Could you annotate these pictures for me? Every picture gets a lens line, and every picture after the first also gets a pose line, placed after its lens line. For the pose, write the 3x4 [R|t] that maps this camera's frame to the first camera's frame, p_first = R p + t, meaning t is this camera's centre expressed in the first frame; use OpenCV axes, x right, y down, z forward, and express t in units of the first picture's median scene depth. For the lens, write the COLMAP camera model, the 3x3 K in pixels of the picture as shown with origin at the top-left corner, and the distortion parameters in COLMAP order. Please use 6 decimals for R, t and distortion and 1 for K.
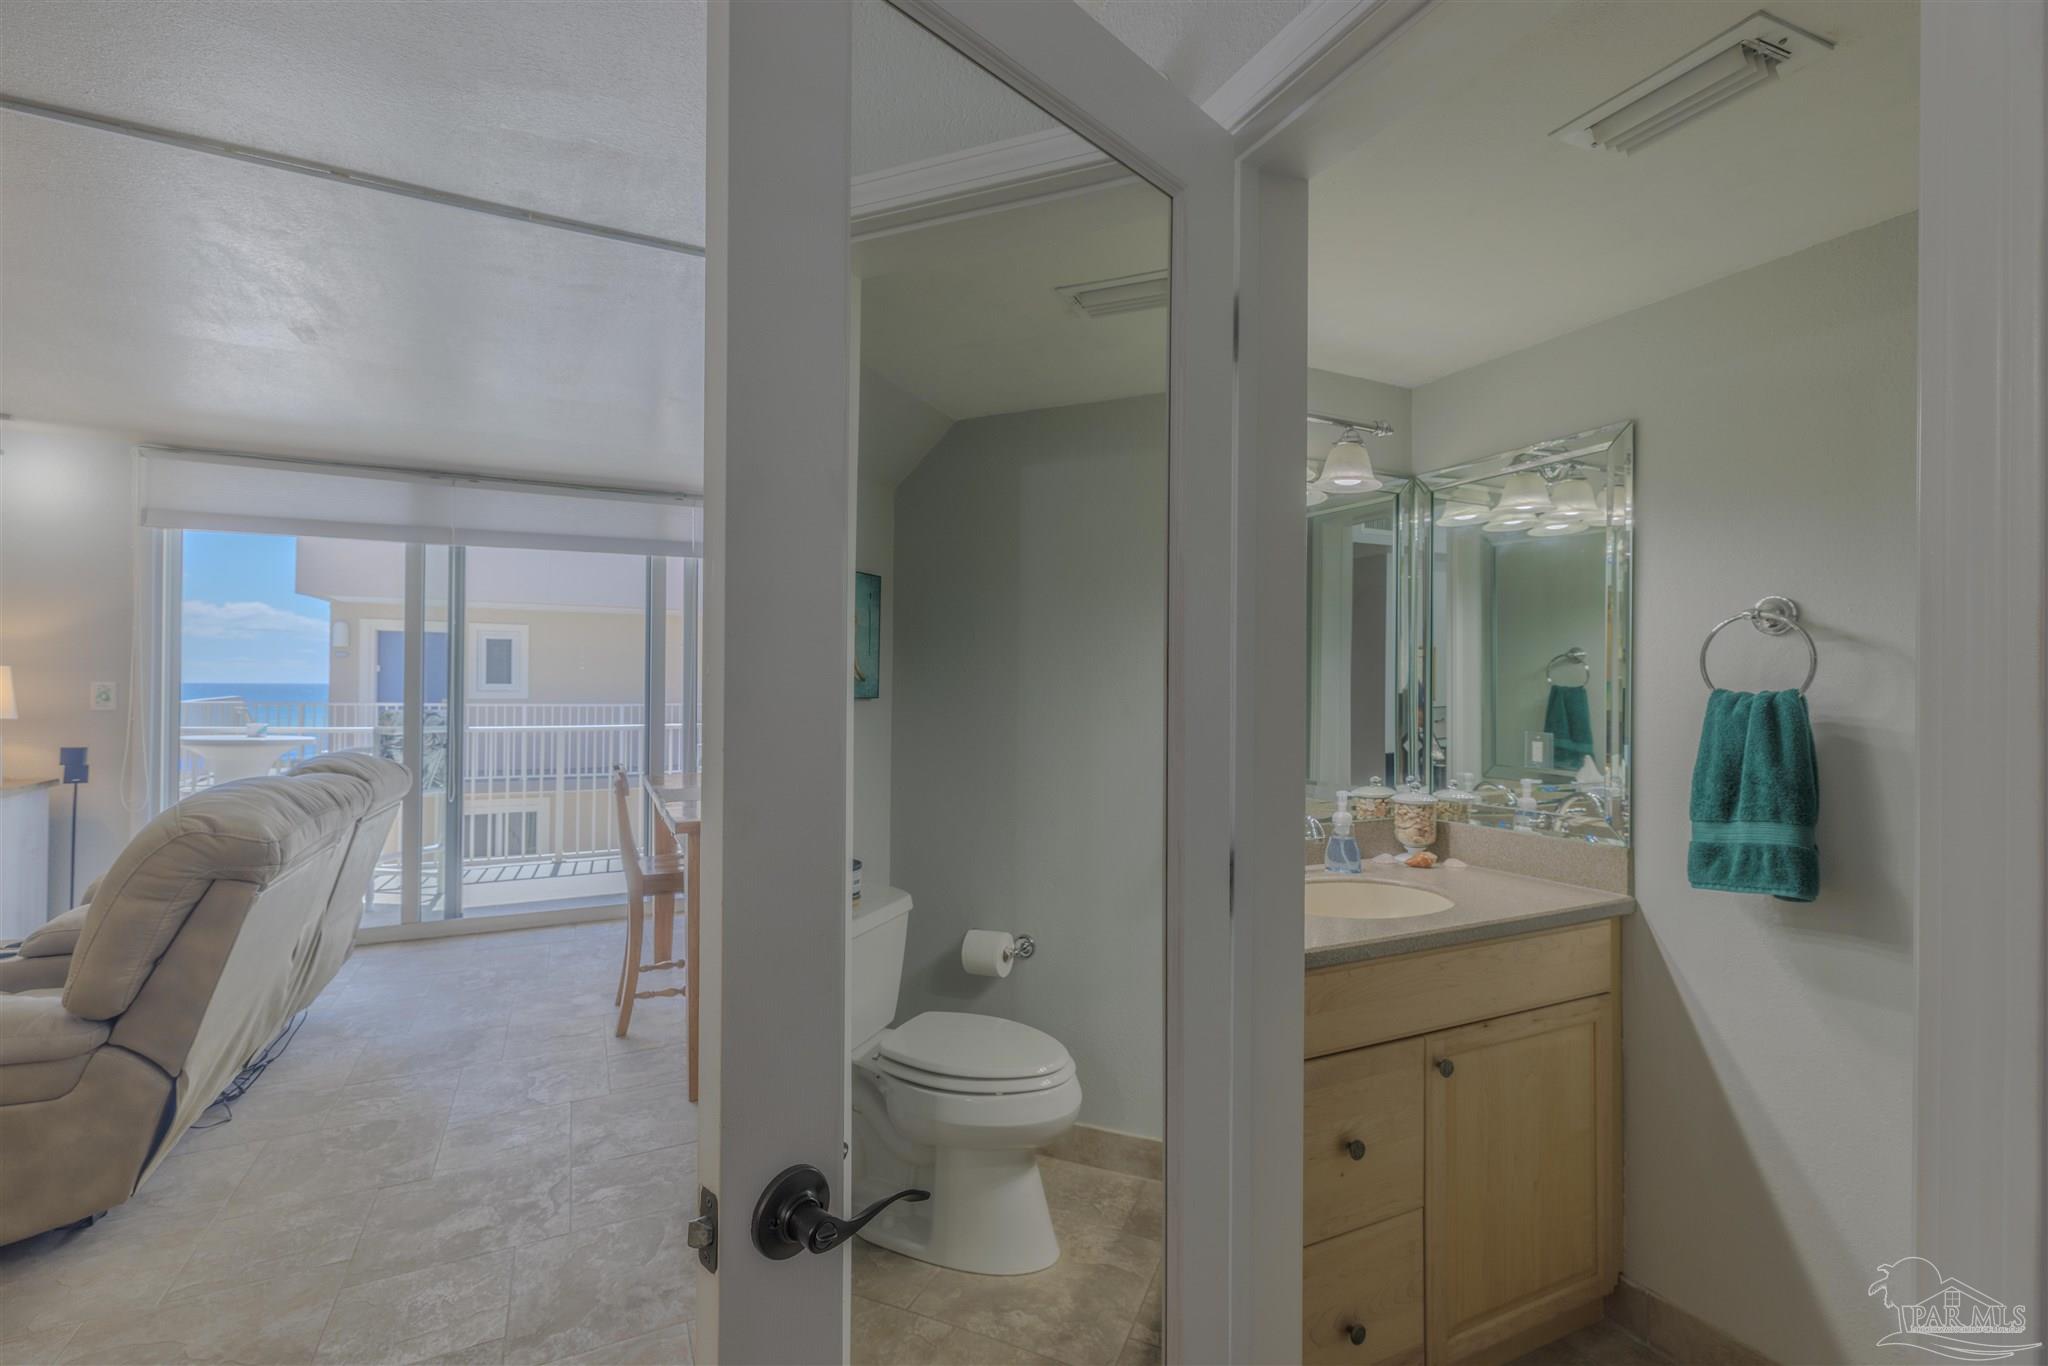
lens RADIAL K [[905.7, 0, 1025.0], [0, 905.7, 678.3], [0, 0, 1]] dist [0.000120, -0.000003]
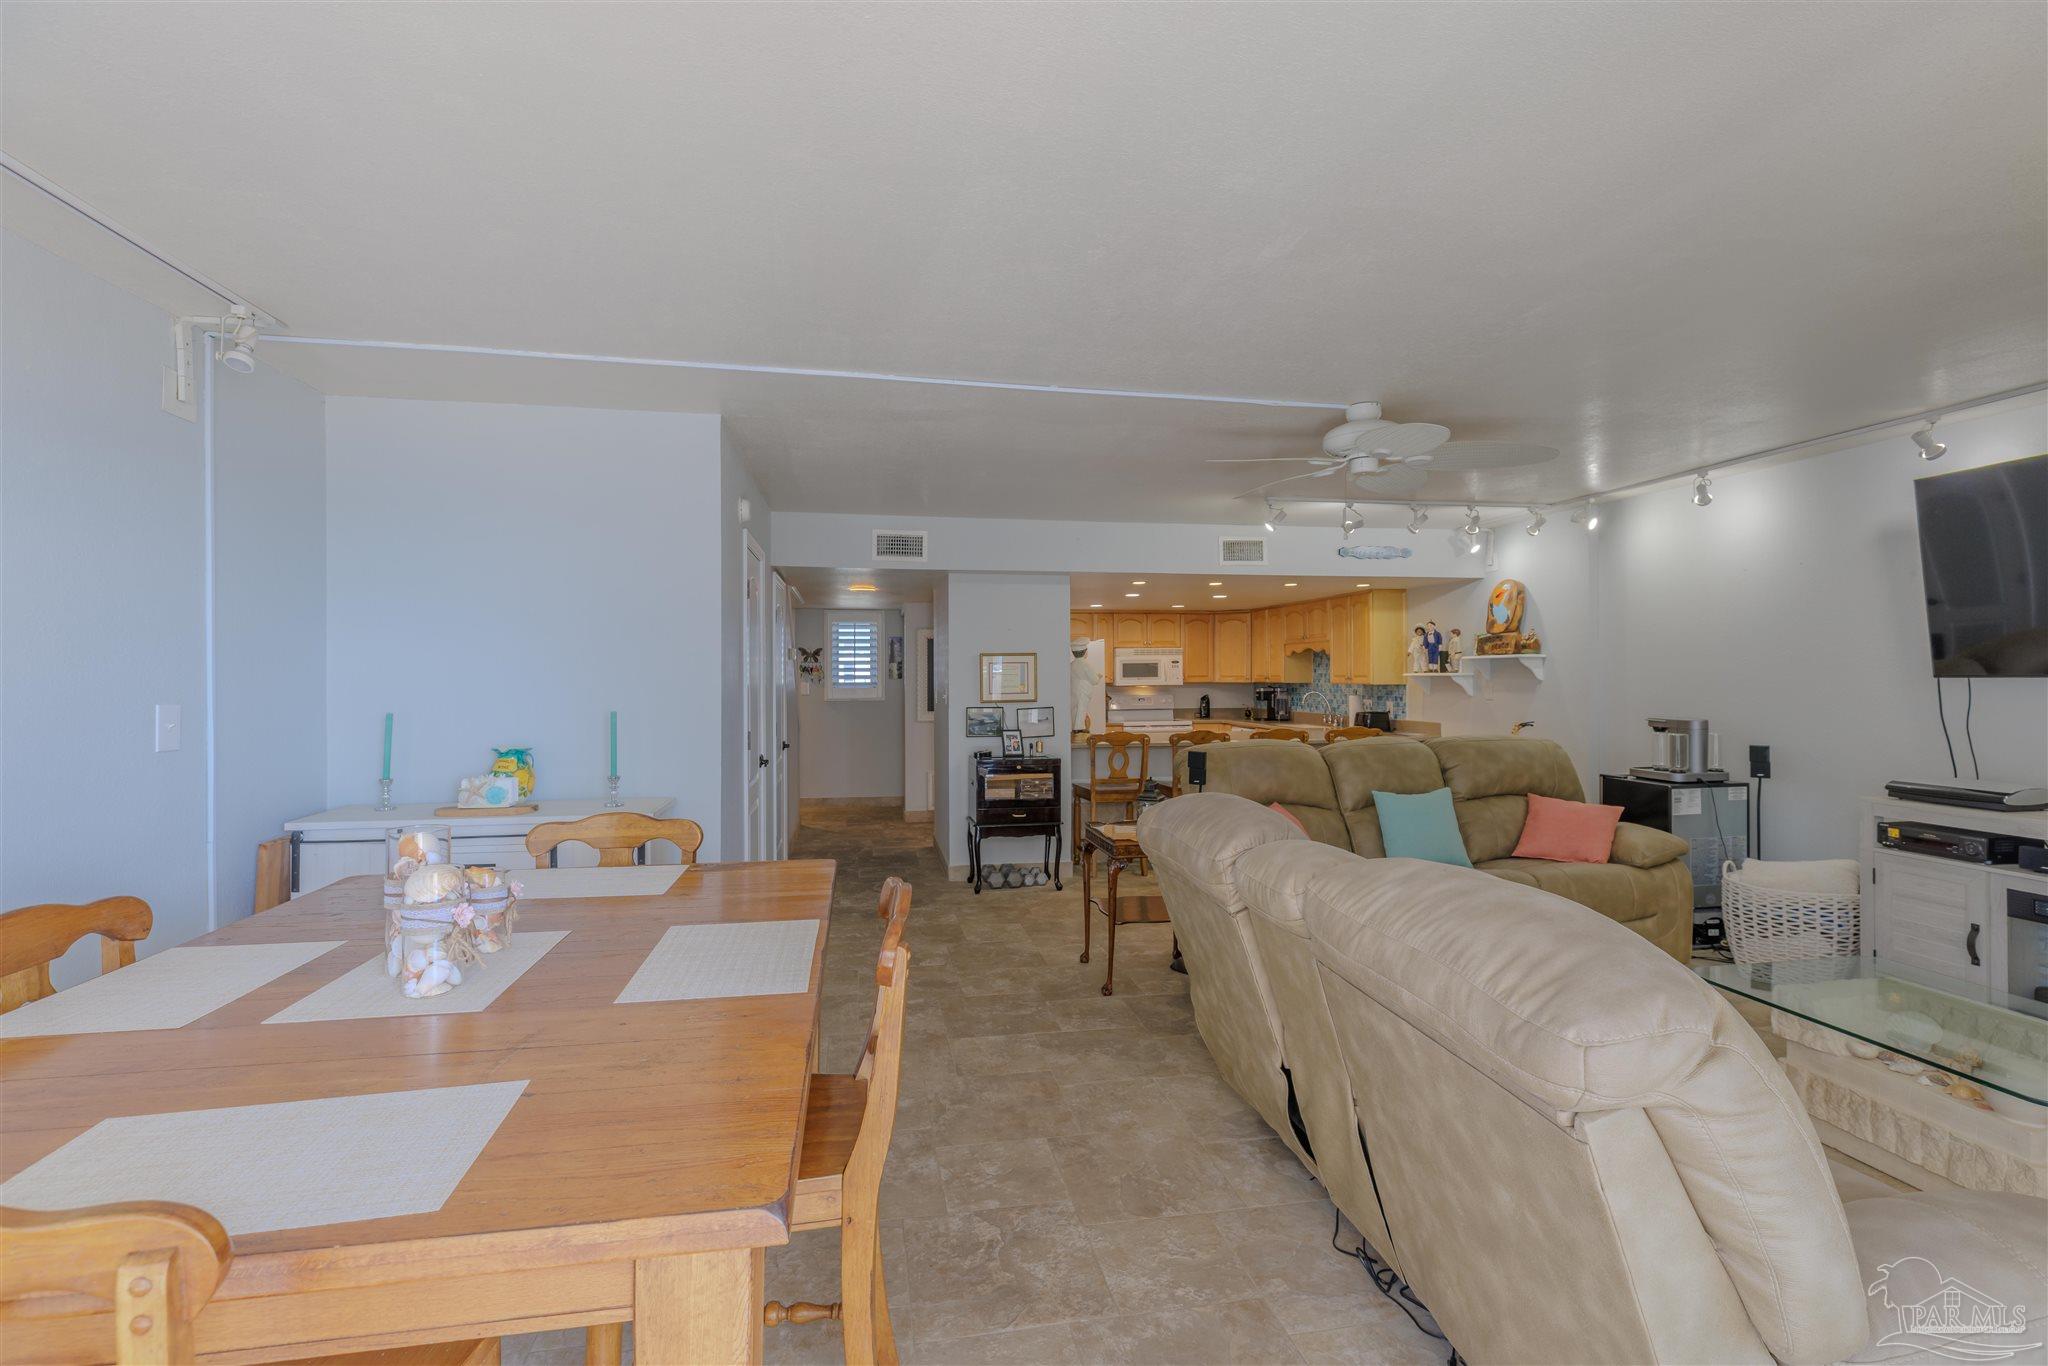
lens RADIAL K [[905.7, 0, 1024.4], [0, 905.7, 679.6], [0, 0, 1]] dist [0.000120, -0.000003]
pose [[-0.963377, -0.008075, 0.268030, -0.818692], [-0.007070, 0.999964, 0.004713, -0.022981], [-0.268059, 0.002645, -0.963399, 1.848825]]
